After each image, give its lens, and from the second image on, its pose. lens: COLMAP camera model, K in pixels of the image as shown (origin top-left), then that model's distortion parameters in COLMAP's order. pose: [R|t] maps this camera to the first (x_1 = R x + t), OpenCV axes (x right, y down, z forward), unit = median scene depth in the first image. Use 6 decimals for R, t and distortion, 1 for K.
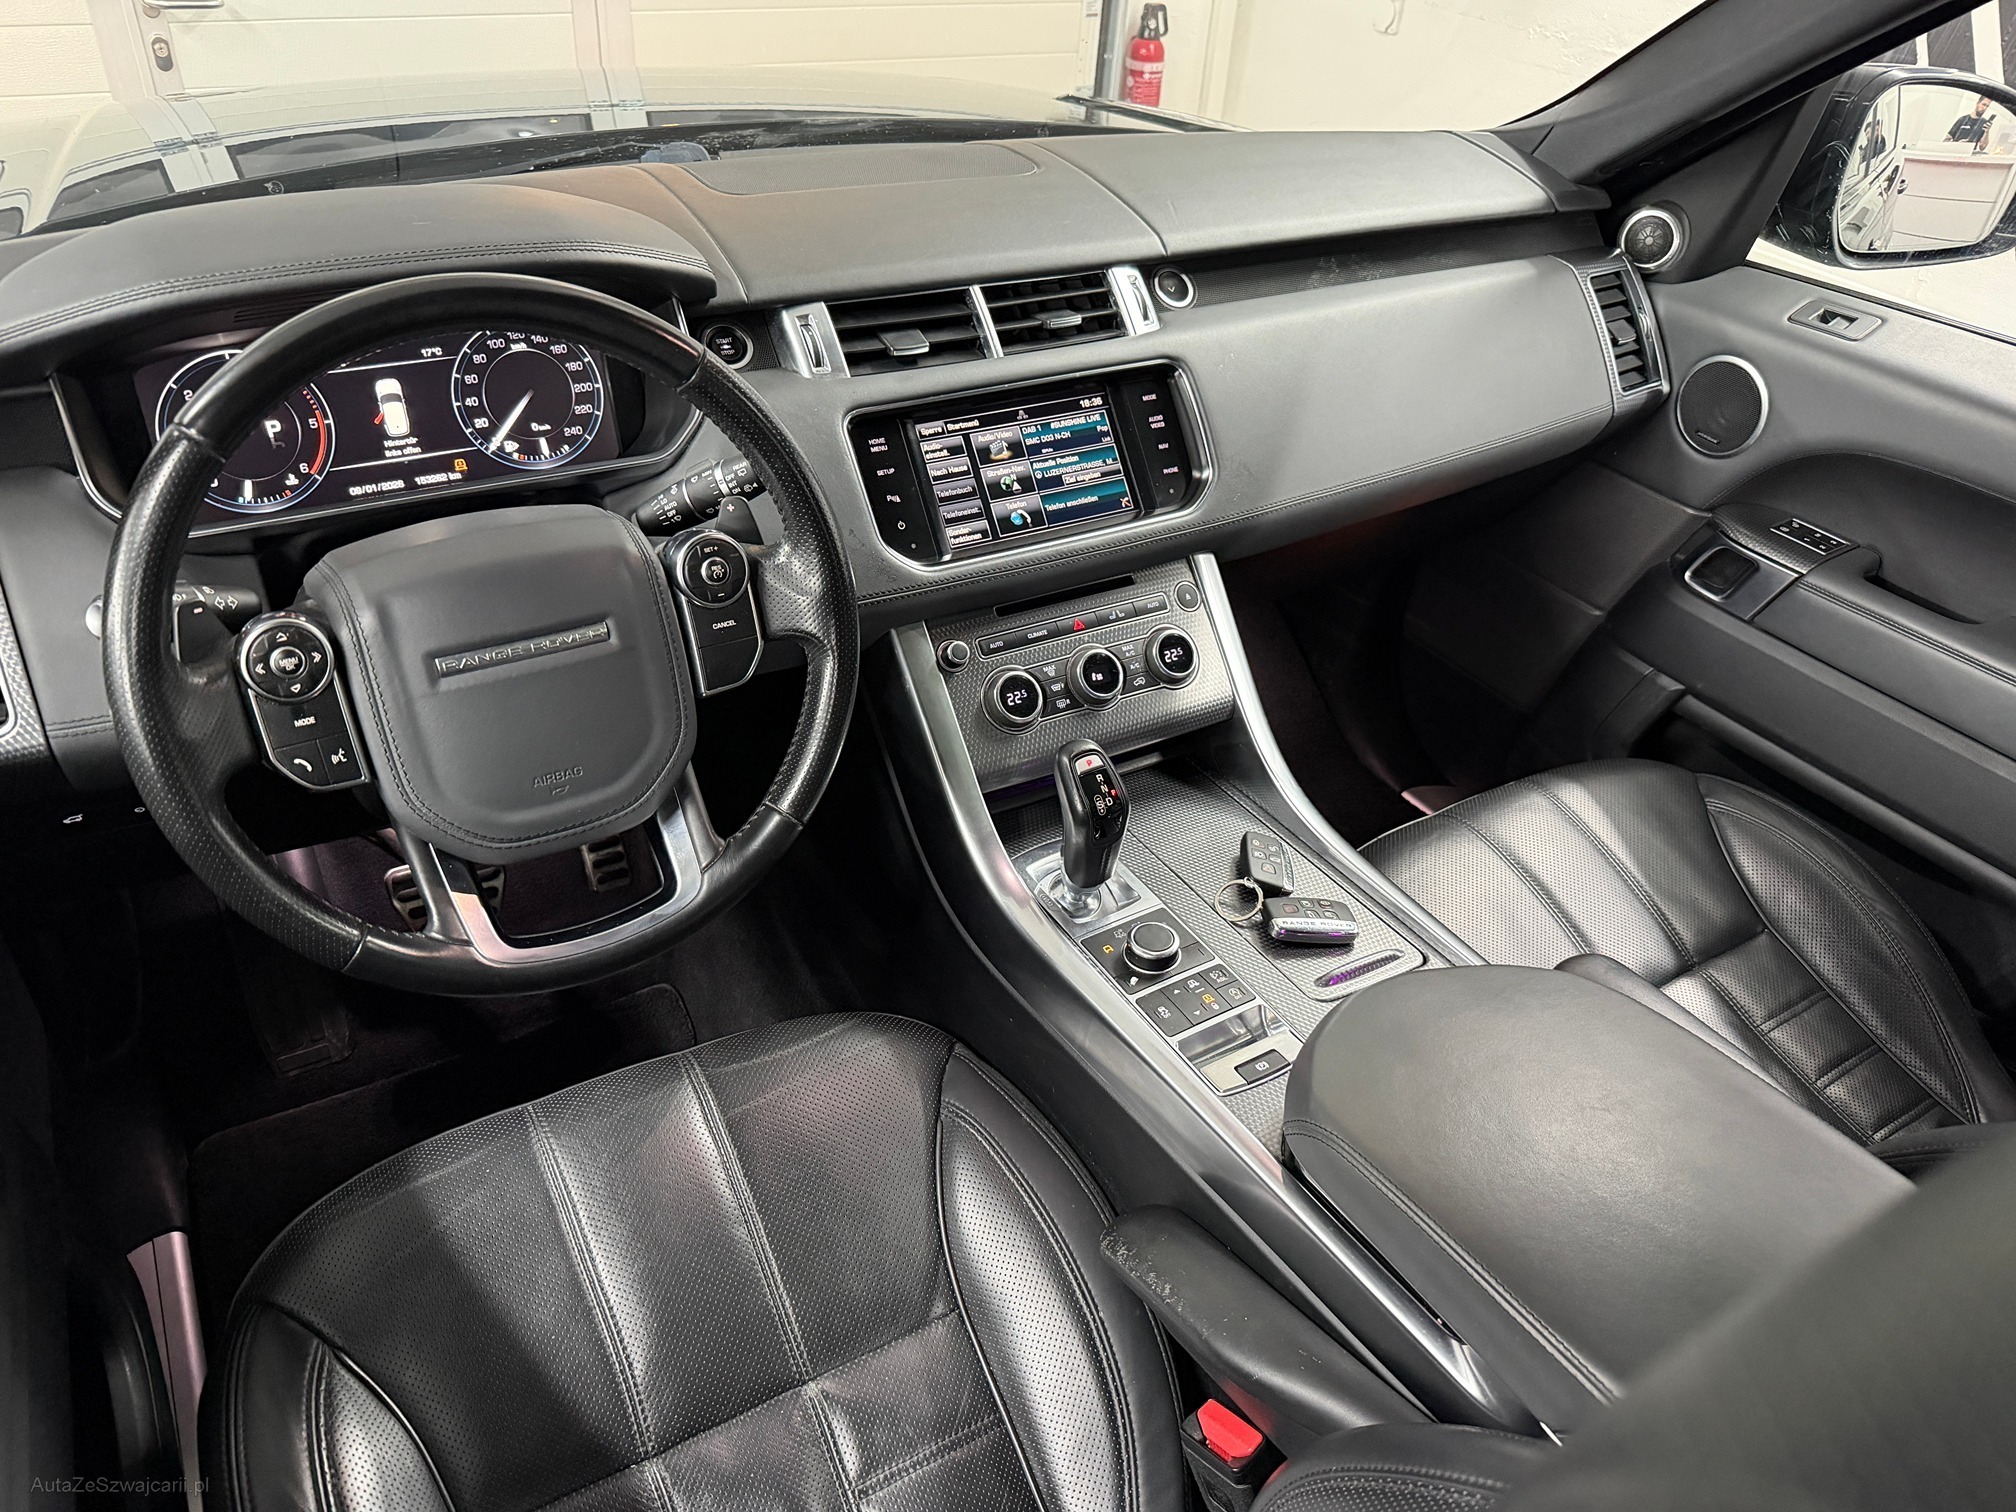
lens RADIAL K [[1443.5, 0, 1008.0], [0, 1443.5, 756.0], [0, 0, 1]] dist [0.073723, -0.131393]
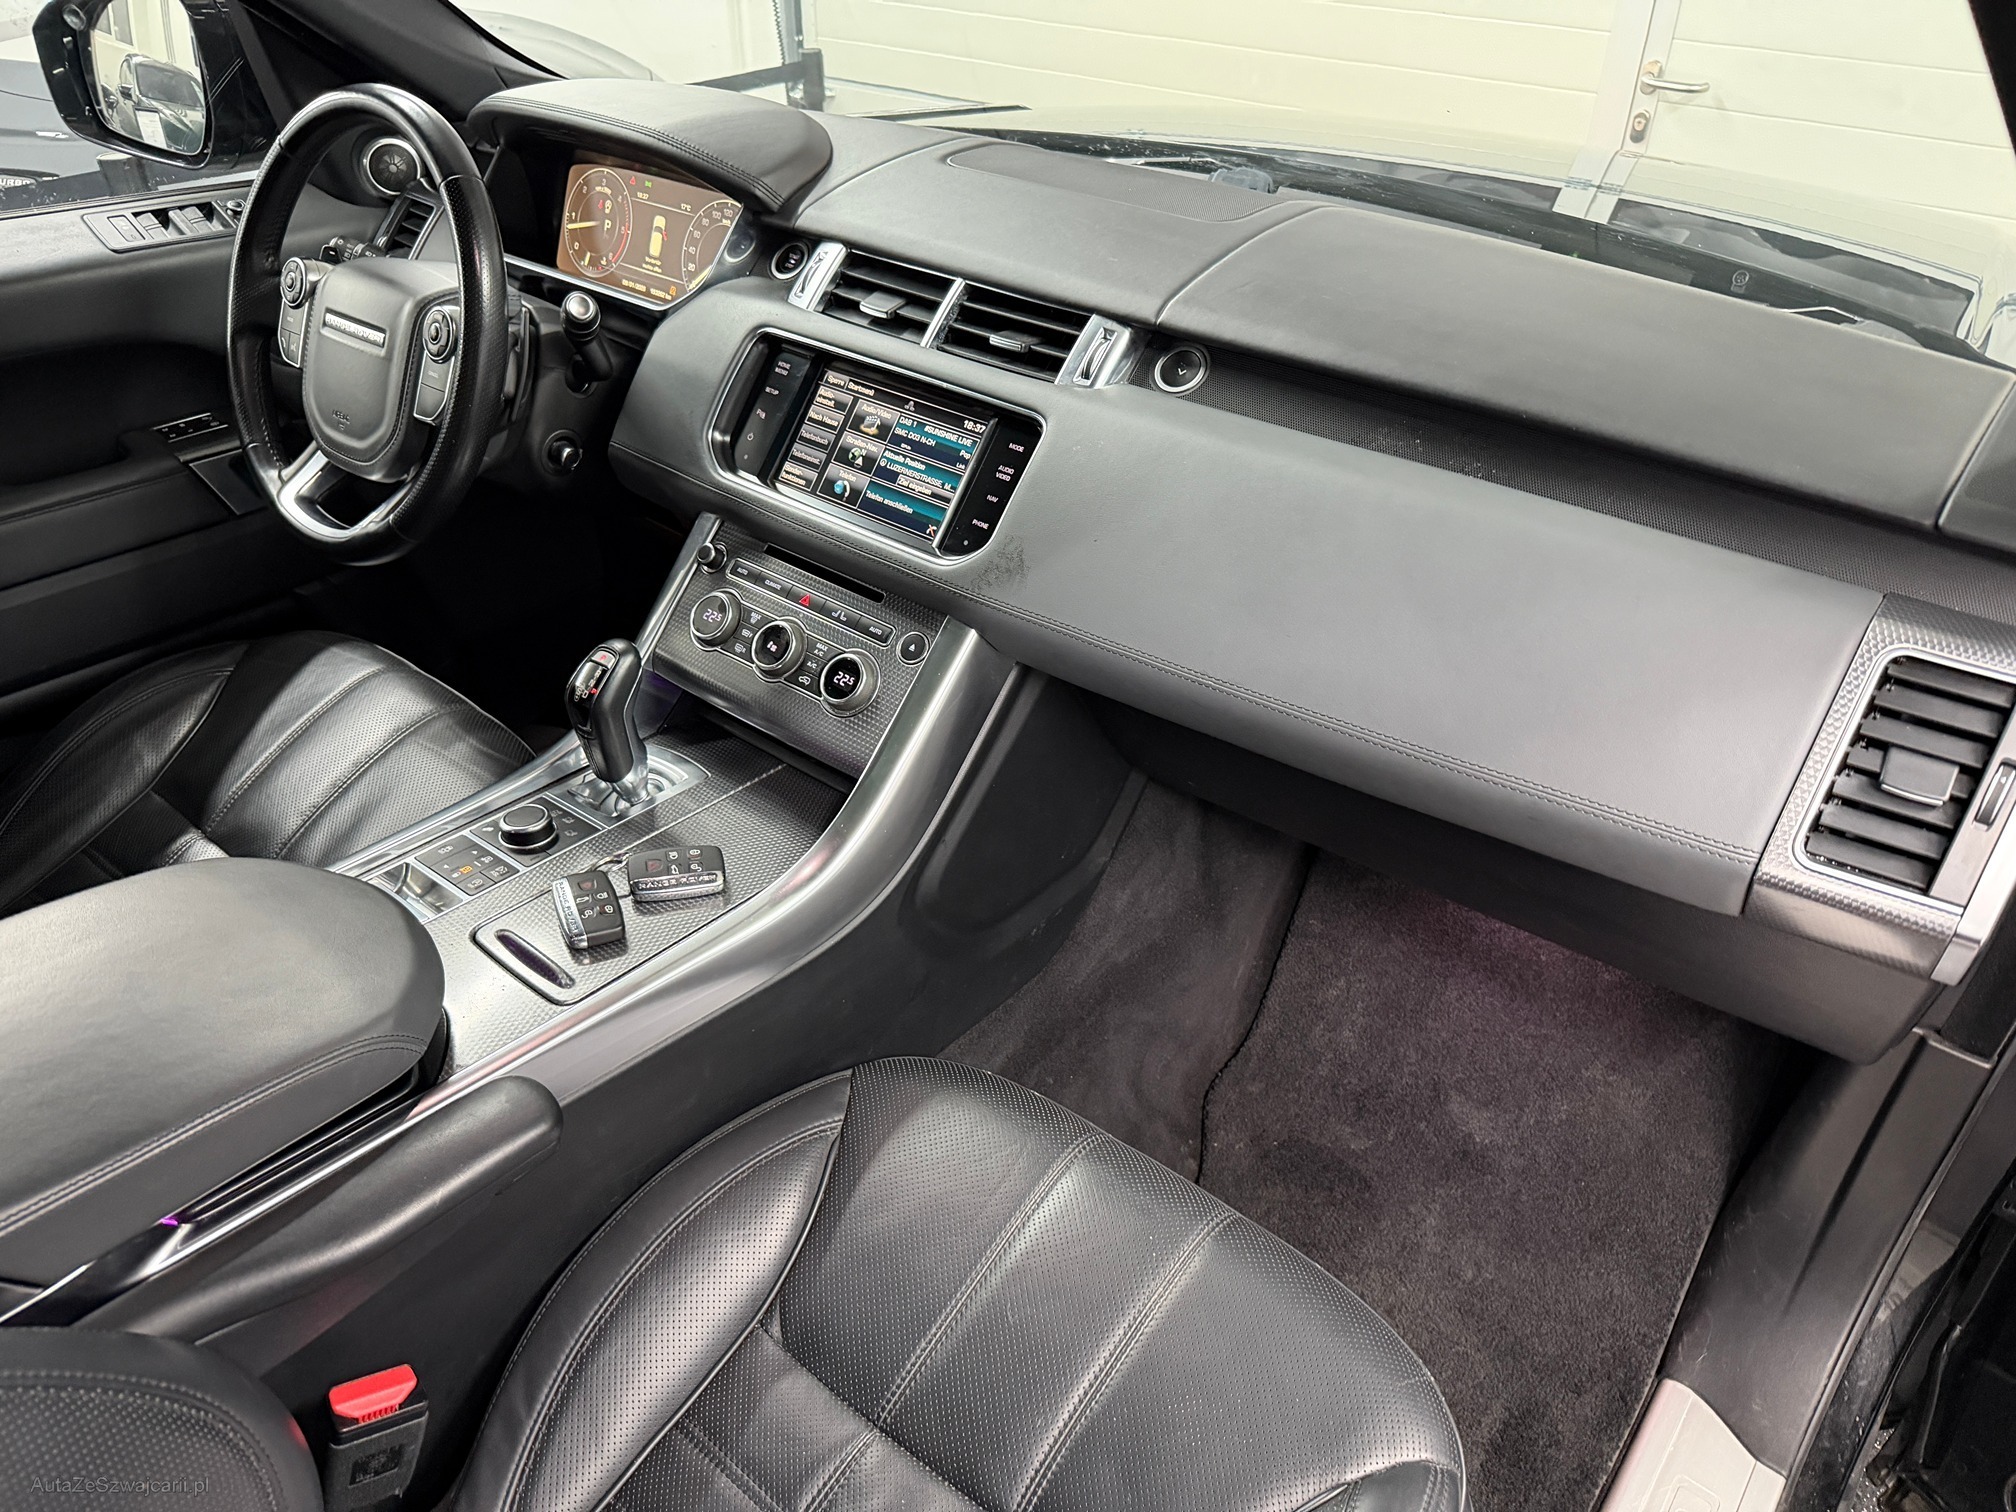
lens RADIAL K [[1424.8, 0, 1008.0], [0, 1424.8, 756.0], [0, 0, 1]] dist [-0.002199, -0.009052]
pose [[0.343393, 0.485609, -0.803906, 0.936808], [-0.542925, 0.801083, 0.251991, -0.327653], [0.766364, 0.349929, 0.538735, 0.616550]]
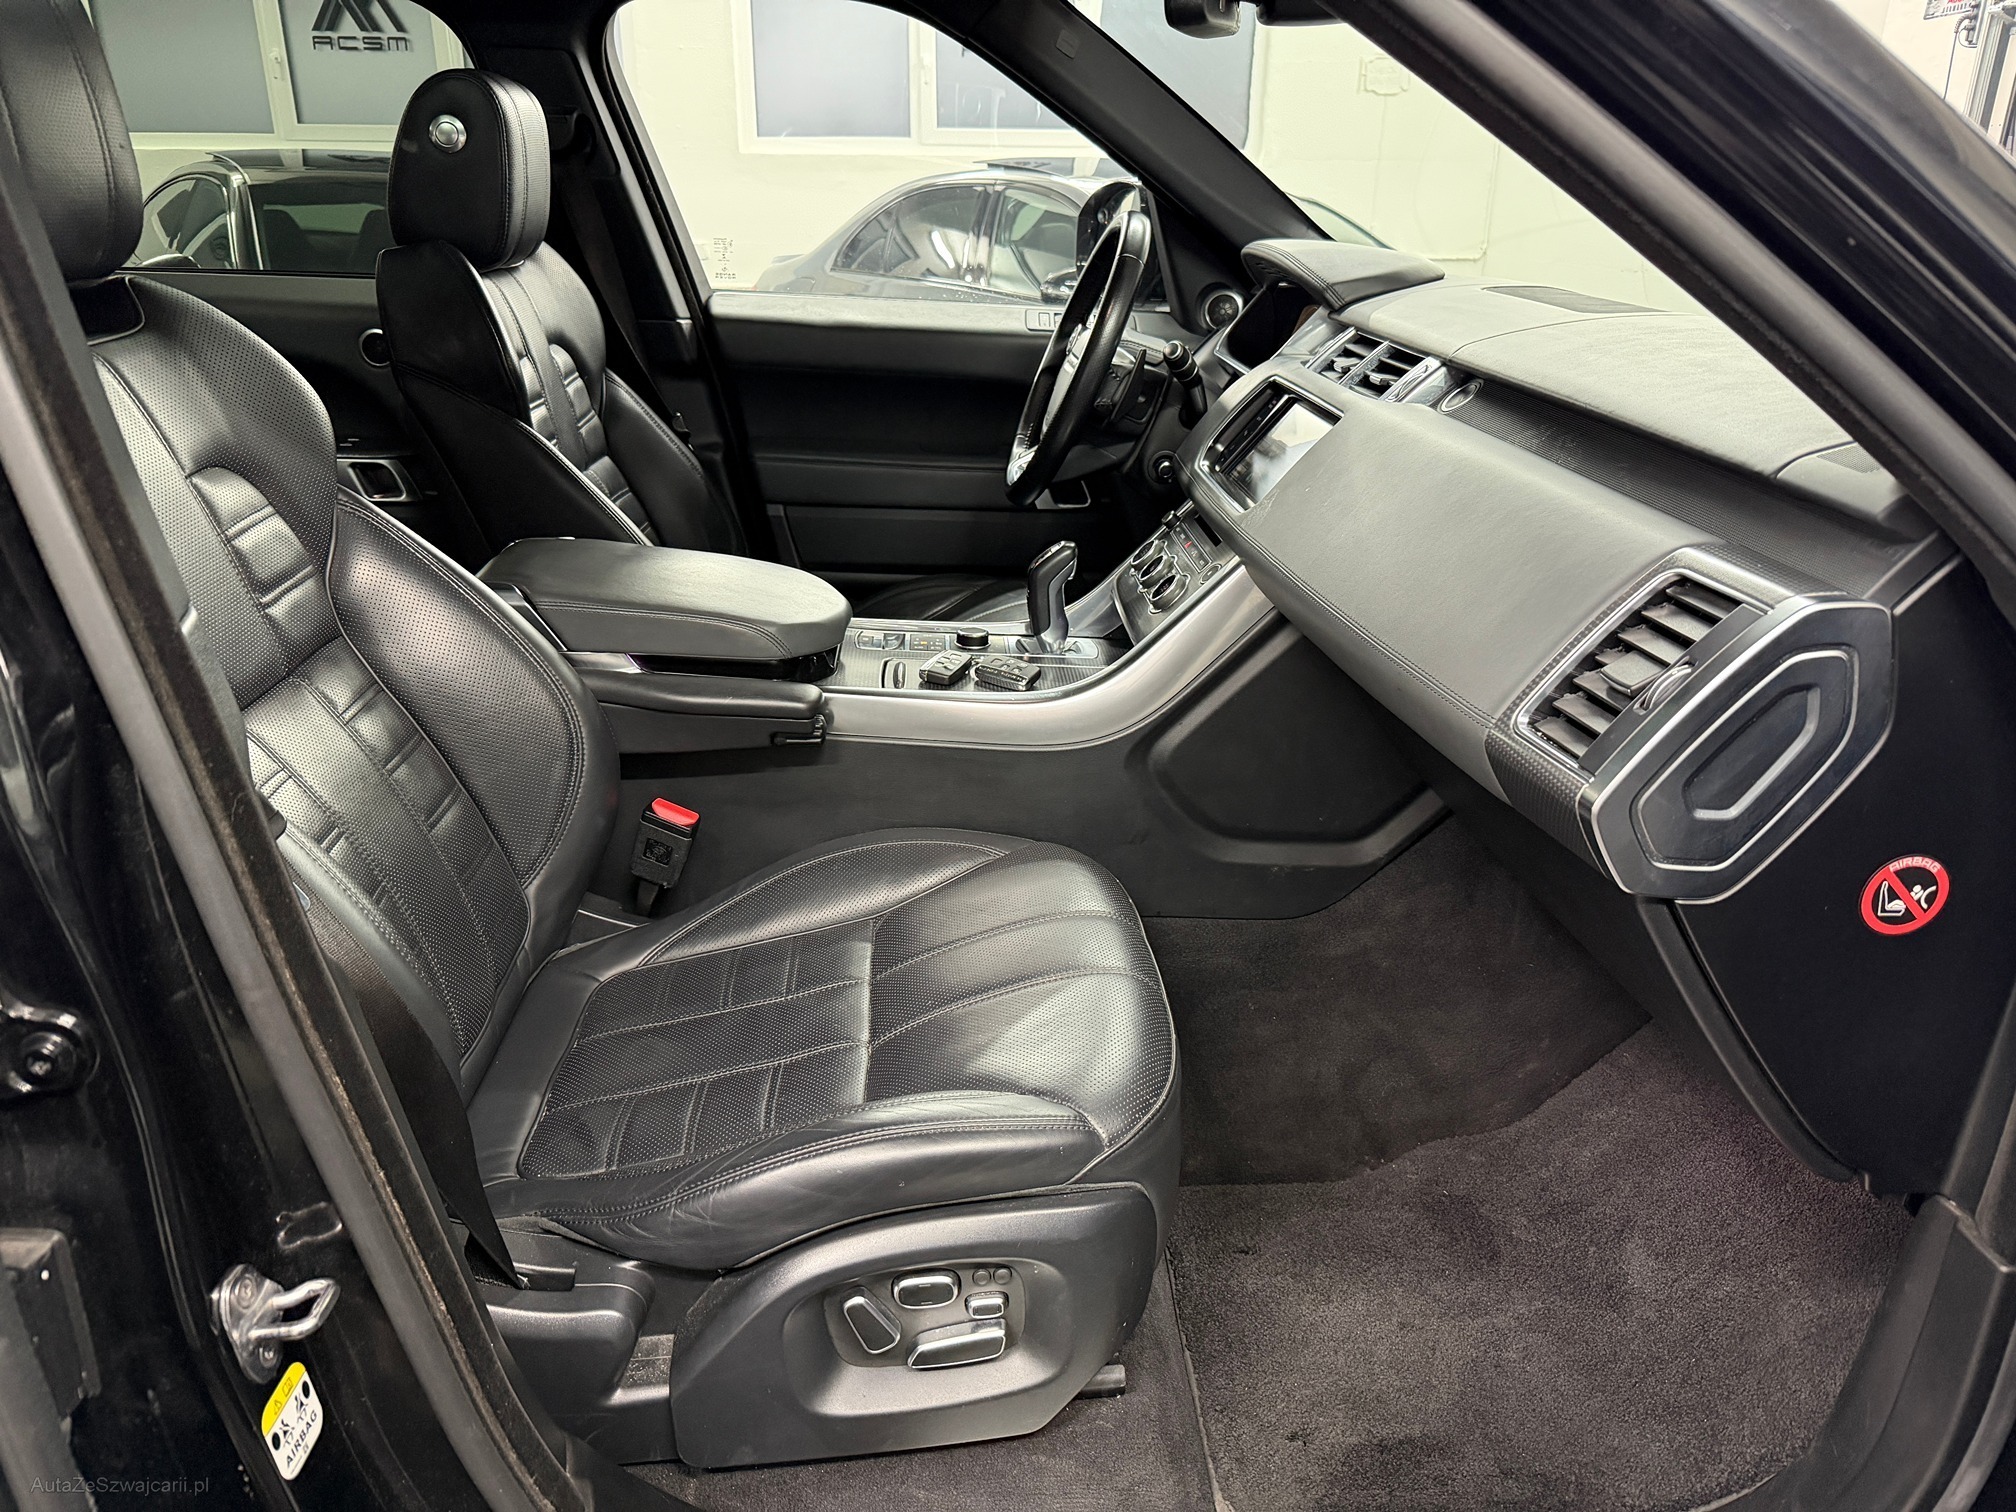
lens RADIAL K [[1443.5, 0, 1008.0], [0, 1443.5, 756.0], [0, 0, 1]] dist [0.073723, -0.131393]
pose [[-0.445267, 0.275916, -0.851826, 1.322234], [-0.557958, 0.658551, 0.504968, -0.547488], [0.700300, 0.700129, -0.139281, 1.210126]]
